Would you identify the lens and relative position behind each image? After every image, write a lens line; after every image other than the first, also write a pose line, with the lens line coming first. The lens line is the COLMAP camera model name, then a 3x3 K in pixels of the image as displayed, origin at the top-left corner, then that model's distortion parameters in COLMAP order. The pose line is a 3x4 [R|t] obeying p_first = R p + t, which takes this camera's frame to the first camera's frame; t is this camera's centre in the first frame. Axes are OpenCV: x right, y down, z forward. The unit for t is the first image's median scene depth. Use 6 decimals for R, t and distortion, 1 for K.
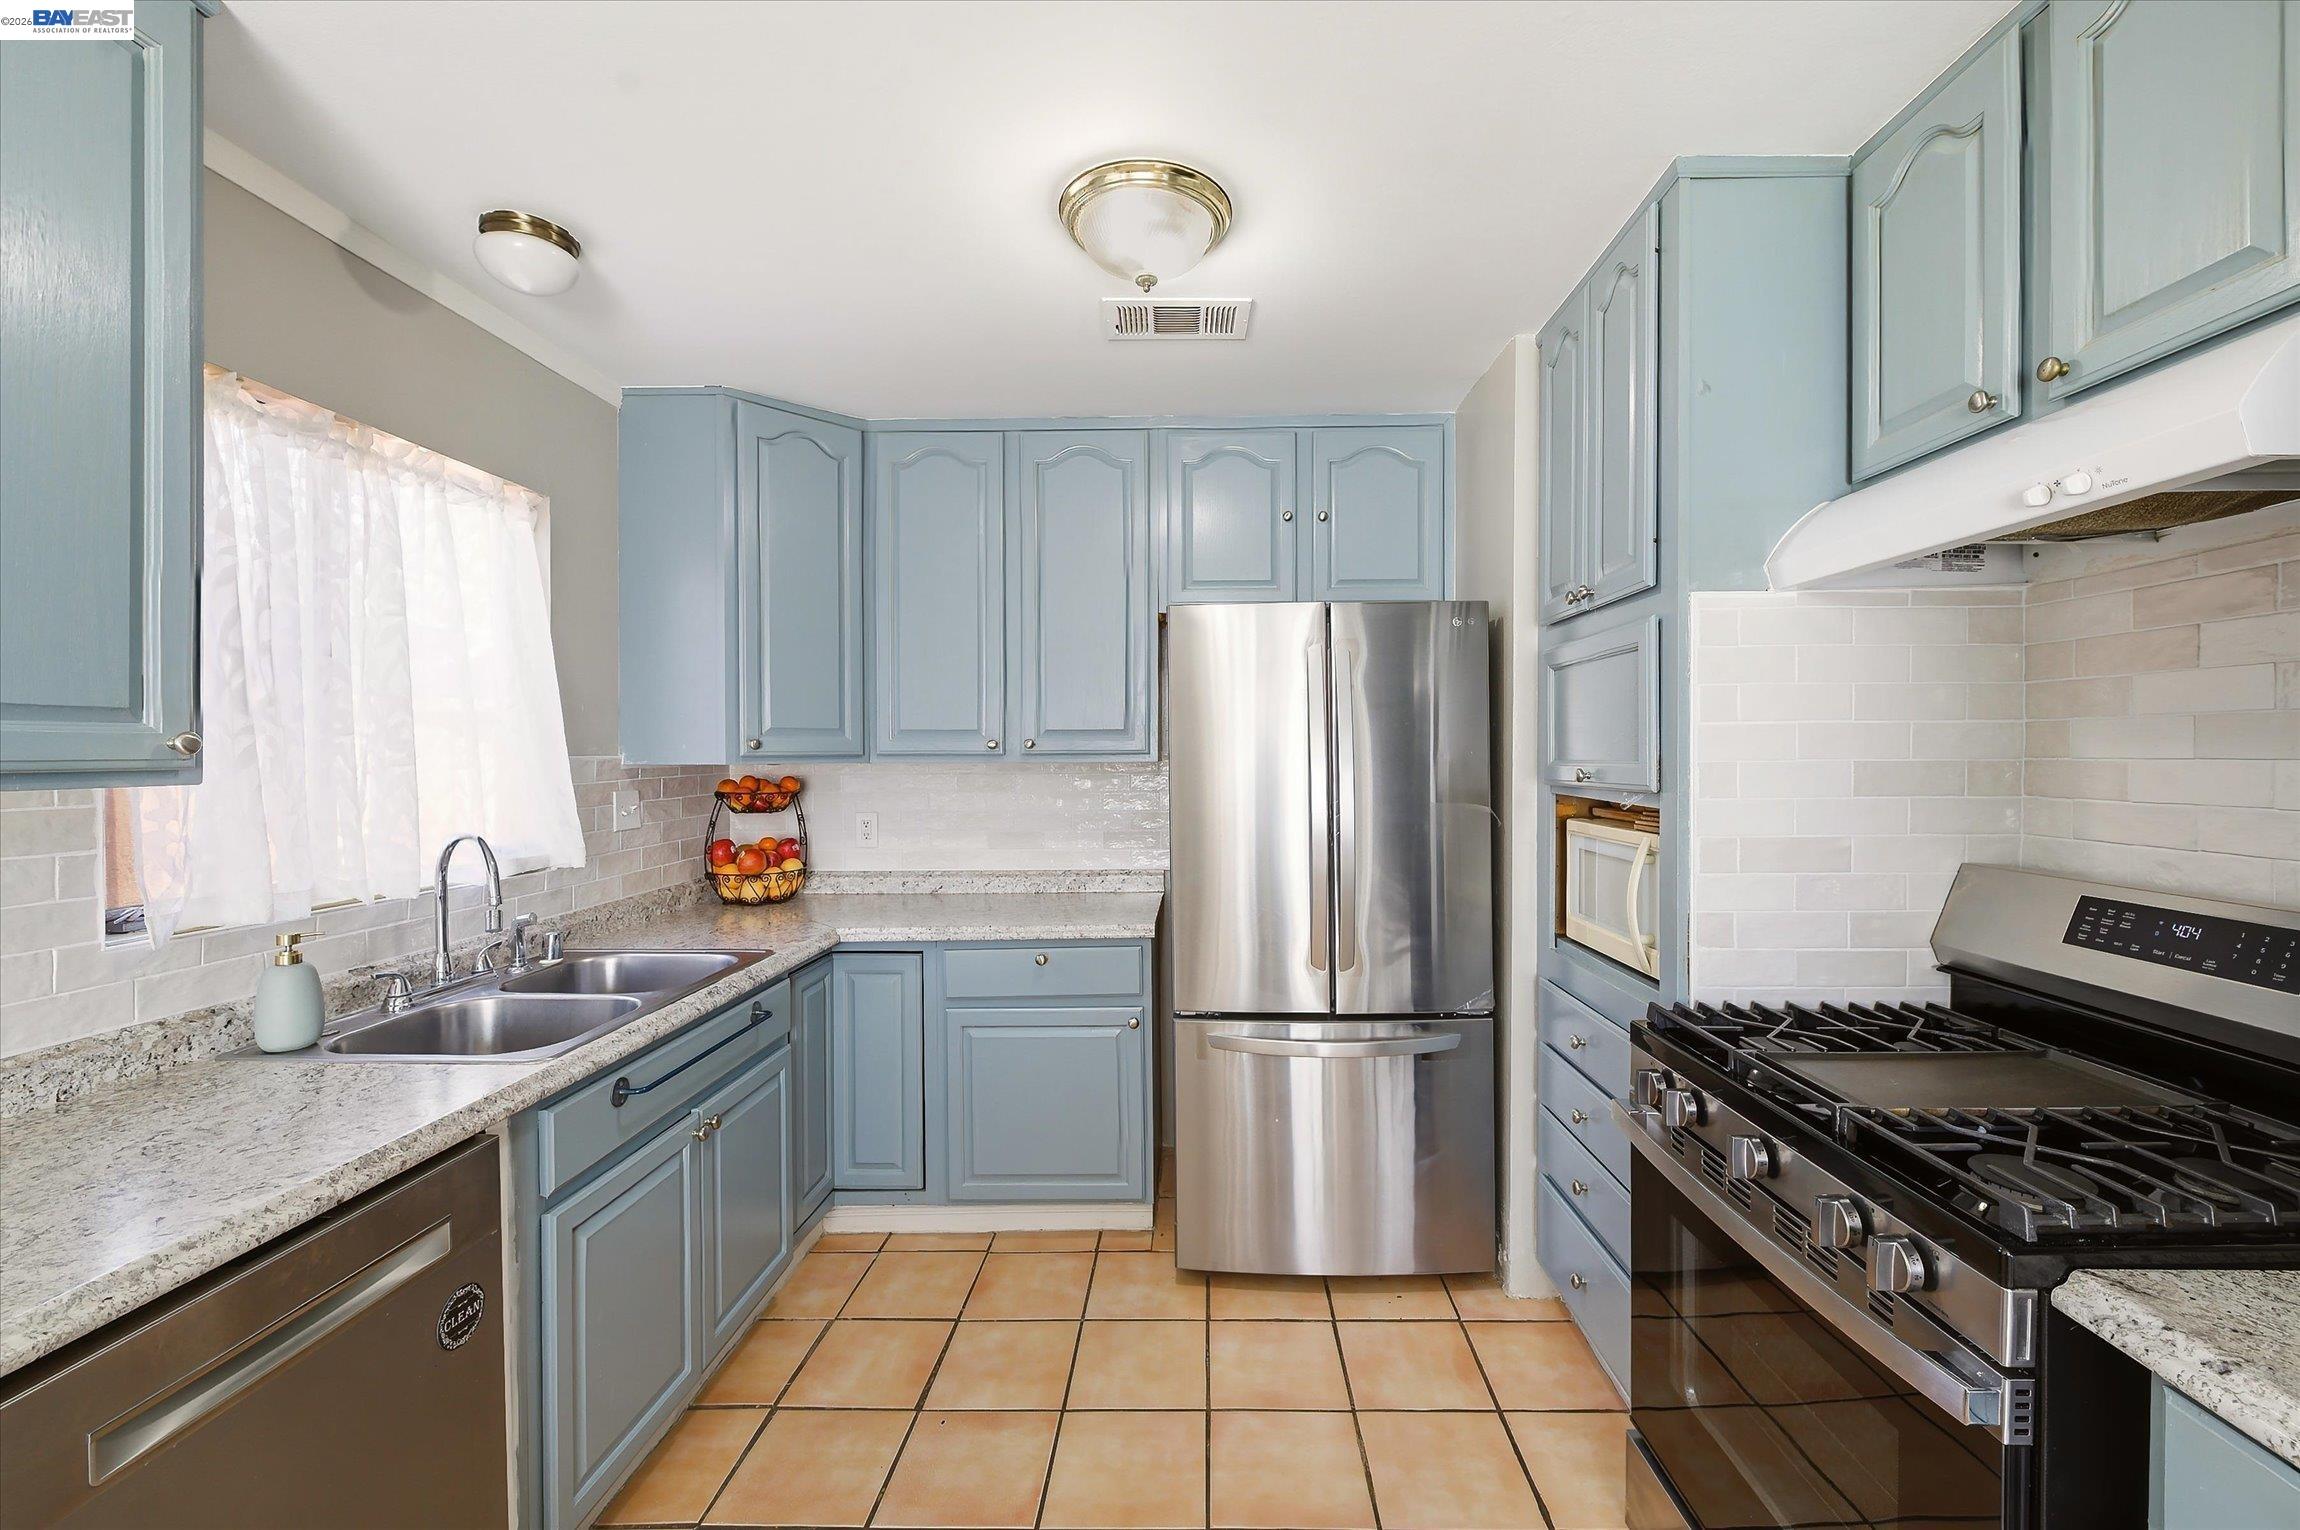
lens RADIAL K [[924.1, 0, 1181.6], [0, 924.1, 762.8], [0, 0, 1]] dist [0.001500, -0.000696]
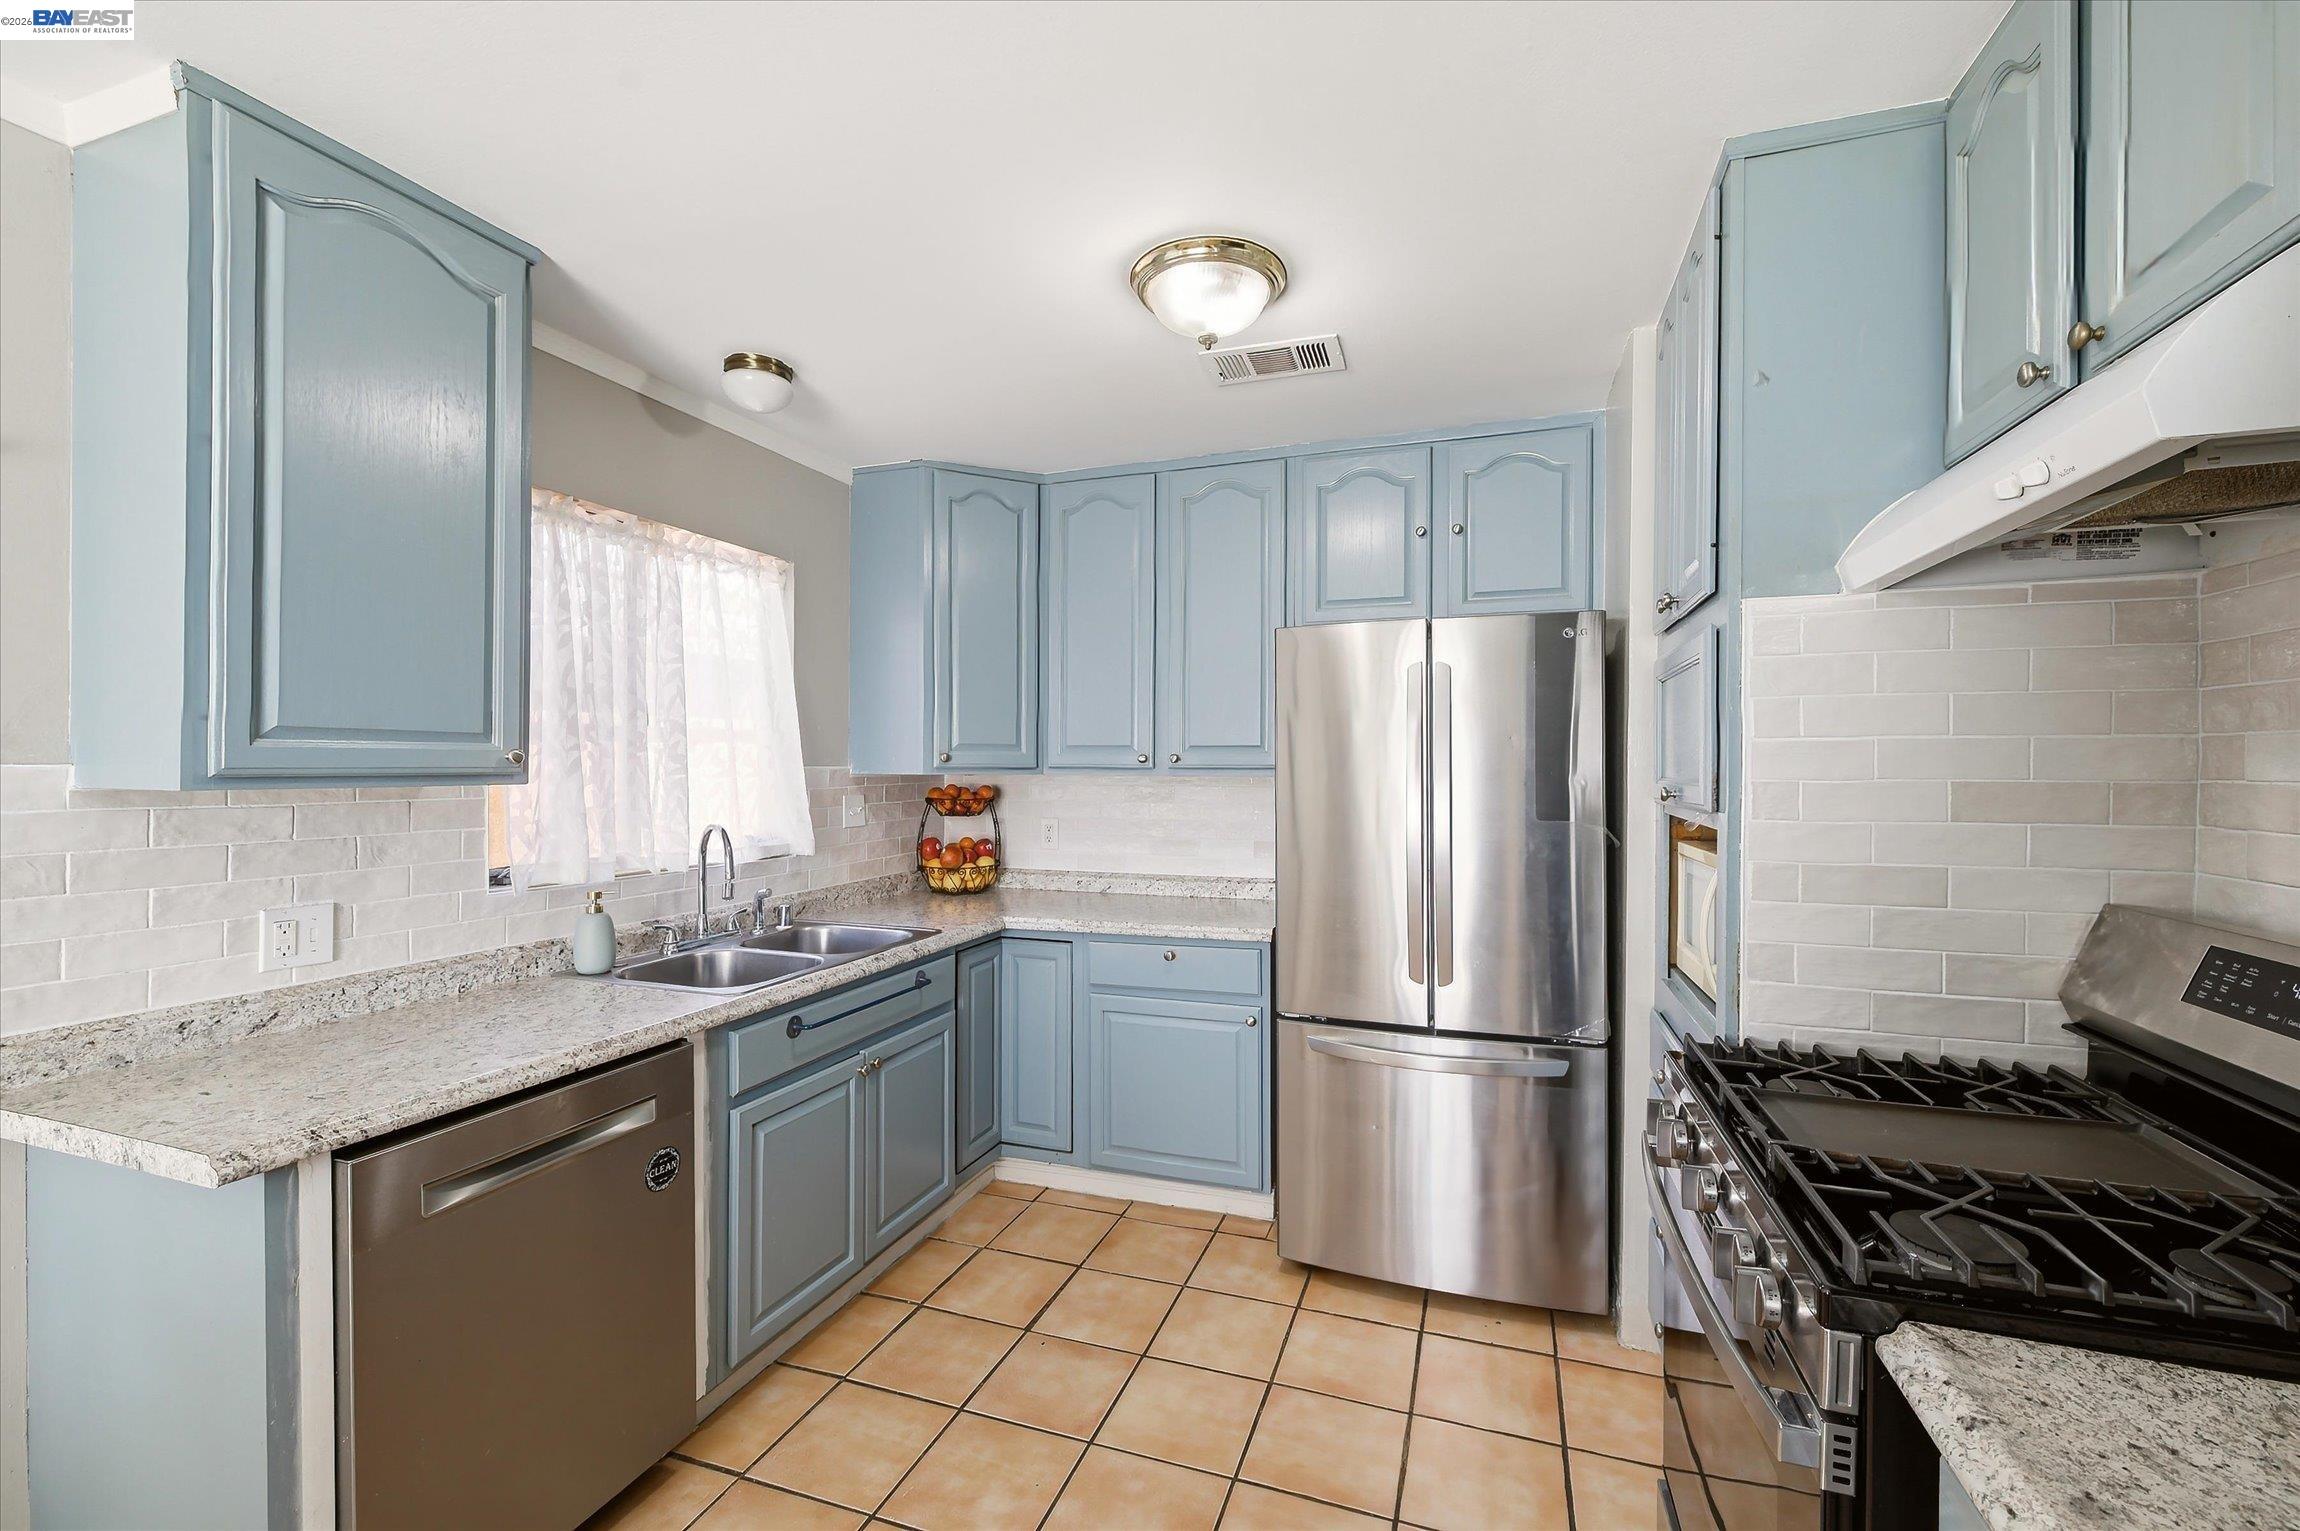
lens RADIAL K [[924.1, 0, 1161.2], [0, 924.1, 772.9], [0, 0, 1]] dist [0.001500, -0.000696]
pose [[0.950658, 0.008552, -0.310122, 0.225239], [-0.009945, 0.999946, -0.002912, -0.000140], [0.310081, 0.005852, 0.950692, -0.057275]]
